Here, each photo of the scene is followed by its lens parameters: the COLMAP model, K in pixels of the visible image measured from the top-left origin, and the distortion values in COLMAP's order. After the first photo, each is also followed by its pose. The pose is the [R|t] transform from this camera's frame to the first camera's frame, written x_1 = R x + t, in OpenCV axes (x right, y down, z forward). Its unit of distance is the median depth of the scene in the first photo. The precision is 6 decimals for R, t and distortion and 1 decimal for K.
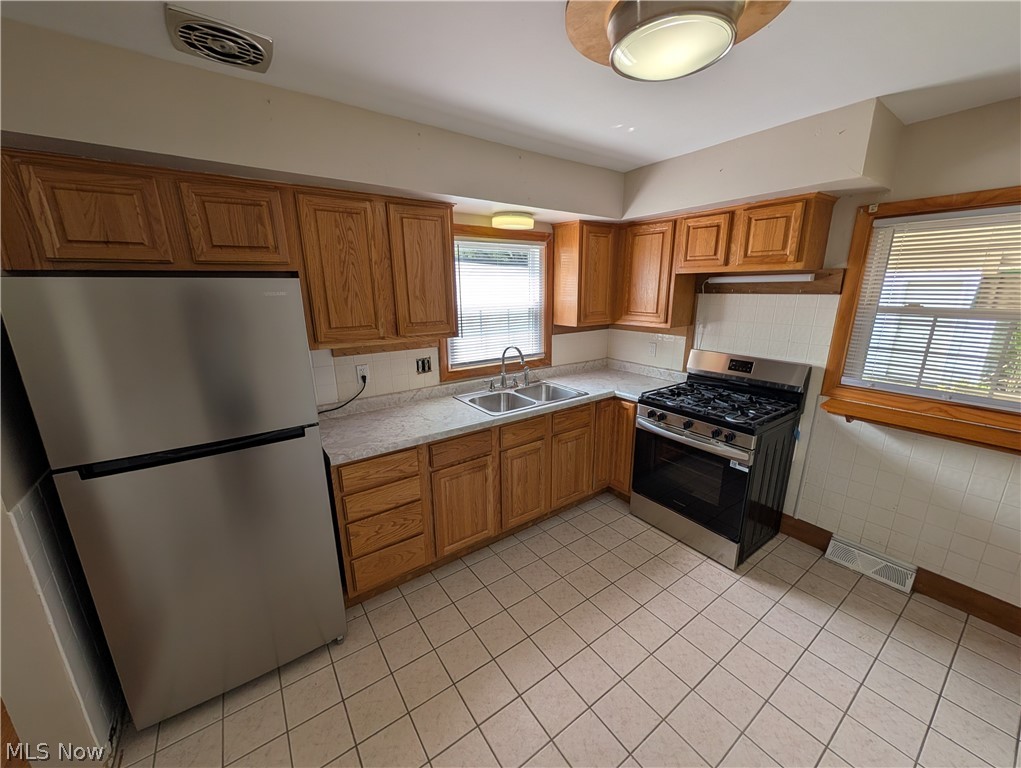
lens RADIAL K [[391.5, 0, 511.2], [0, 391.5, 385.3], [0, 0, 1]] dist [0.001096, -0.000339]
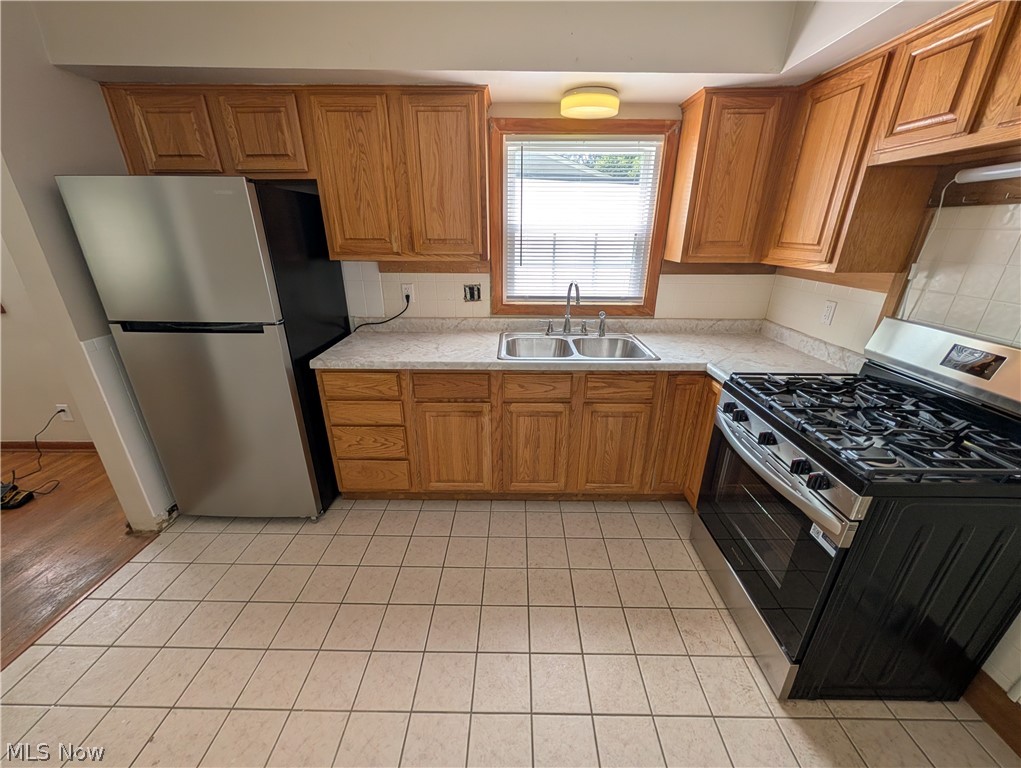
lens RADIAL K [[391.5, 0, 511.8], [0, 391.5, 385.4], [0, 0, 1]] dist [0.001096, -0.000339]
pose [[0.811508, 0.228367, -0.537869, 0.408593], [-0.155502, 0.971677, 0.177939, -0.018848], [0.563271, -0.060760, 0.824036, 0.296127]]
